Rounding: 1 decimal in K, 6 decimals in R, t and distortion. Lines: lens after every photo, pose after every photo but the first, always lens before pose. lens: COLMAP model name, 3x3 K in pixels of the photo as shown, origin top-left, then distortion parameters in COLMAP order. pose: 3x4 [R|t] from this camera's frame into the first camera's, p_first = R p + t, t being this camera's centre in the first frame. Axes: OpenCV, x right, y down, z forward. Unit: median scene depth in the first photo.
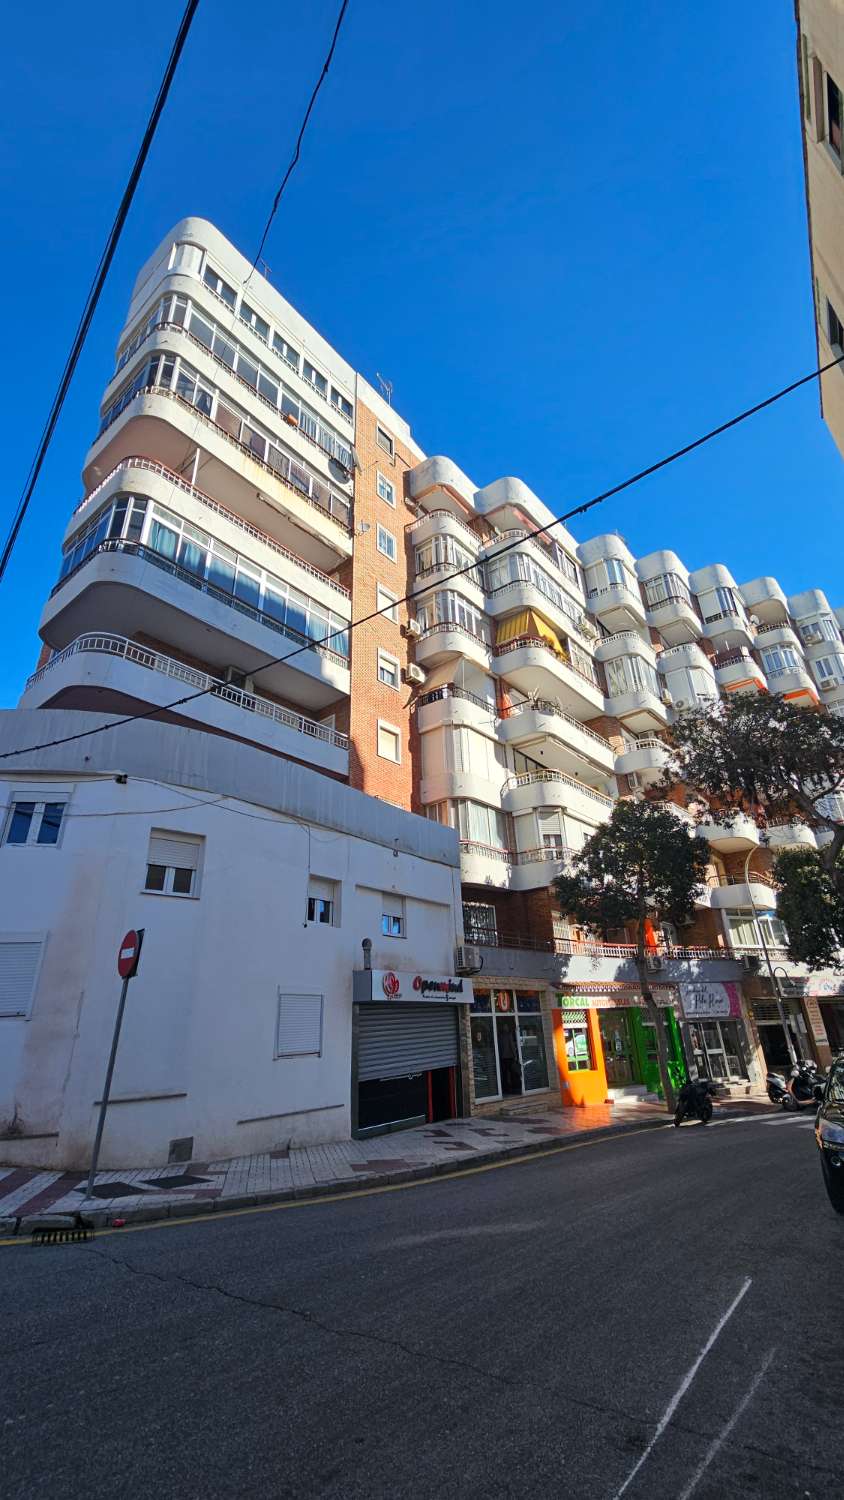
lens RADIAL K [[614.3, 0, 426.5], [0, 614.3, 749.5], [0, 0, 1]] dist [-0.003222, 0.000138]
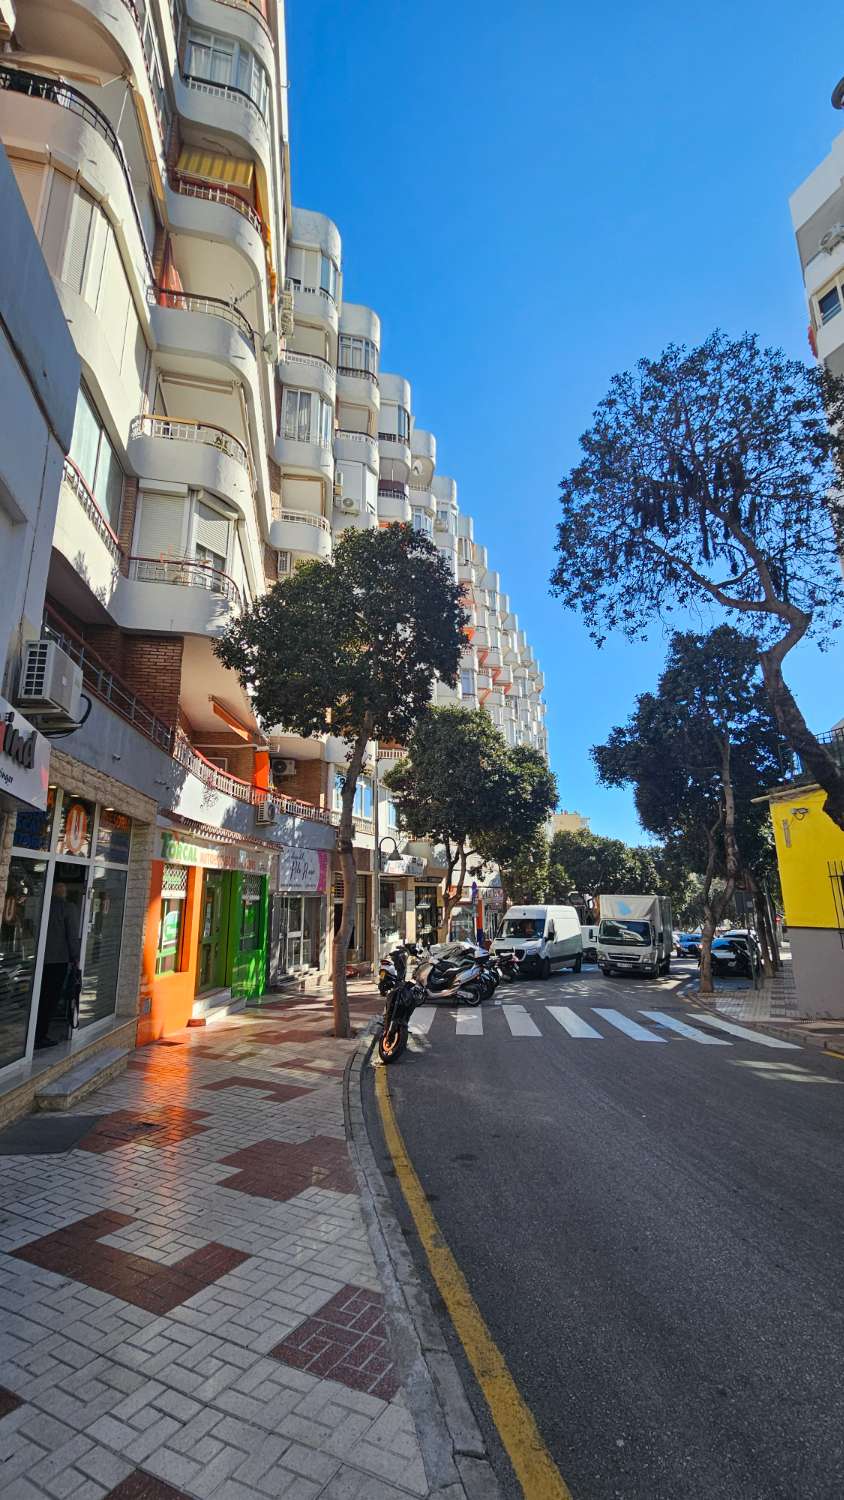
lens RADIAL K [[614.3, 0, 418.6], [0, 614.3, 746.7], [0, 0, 1]] dist [-0.003222, 0.000138]
pose [[0.649176, 0.207689, 0.731735, -0.028427], [-0.324895, 0.945542, 0.019865, 0.222062], [-0.687760, -0.250632, 0.681300, 0.466068]]
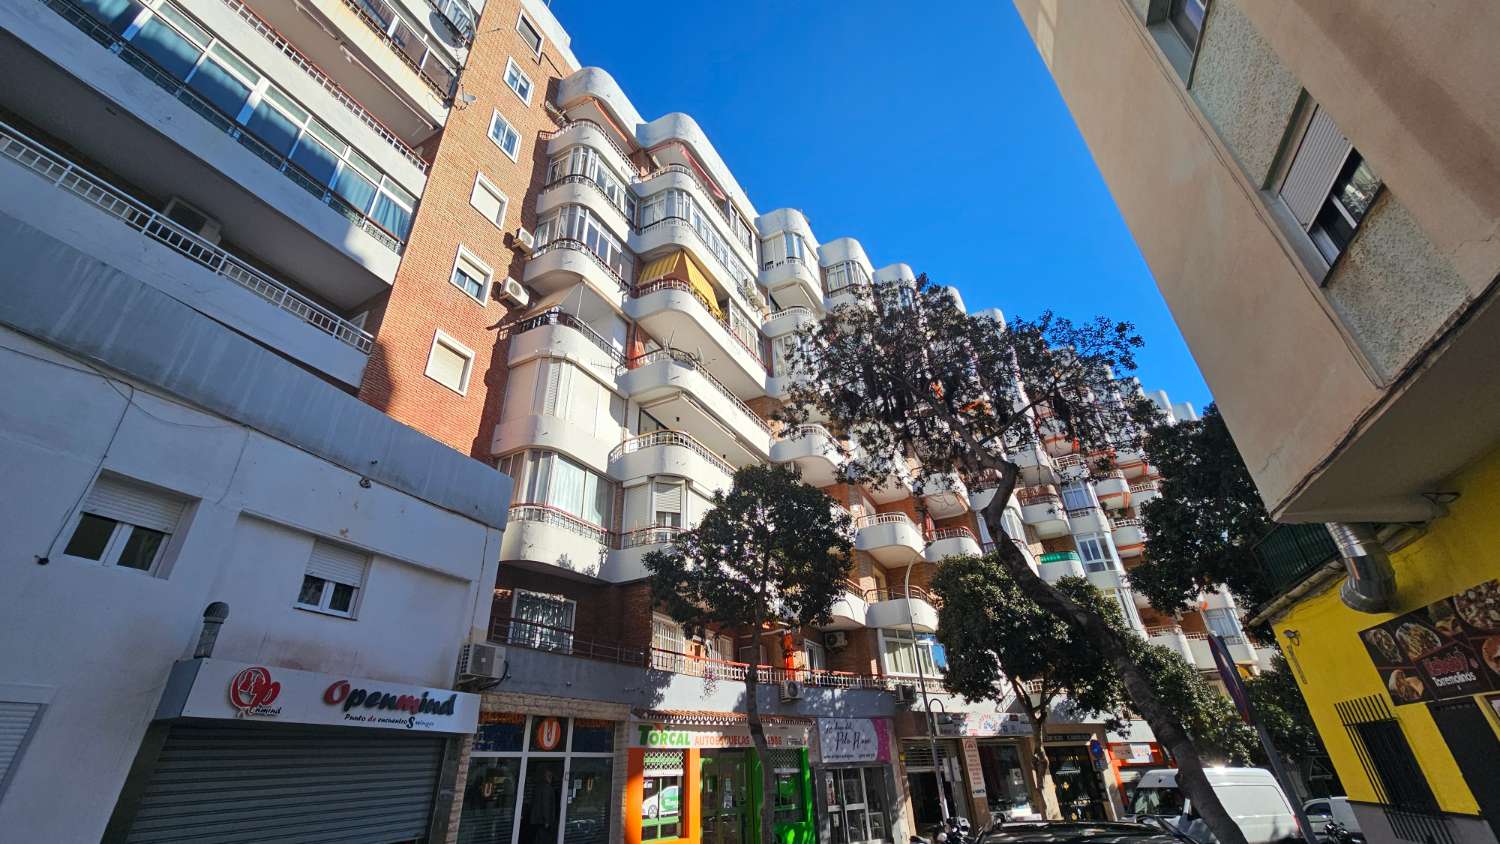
lens RADIAL K [[614.3, 0, 749.2], [0, 614.3, 424.2], [0, 0, 1]] dist [-0.003222, 0.000138]
pose [[0.978558, 0.100109, 0.180006, 0.149048], [-0.081898, 0.990997, -0.105918, 0.099589], [-0.188988, 0.088905, 0.977947, 0.211970]]
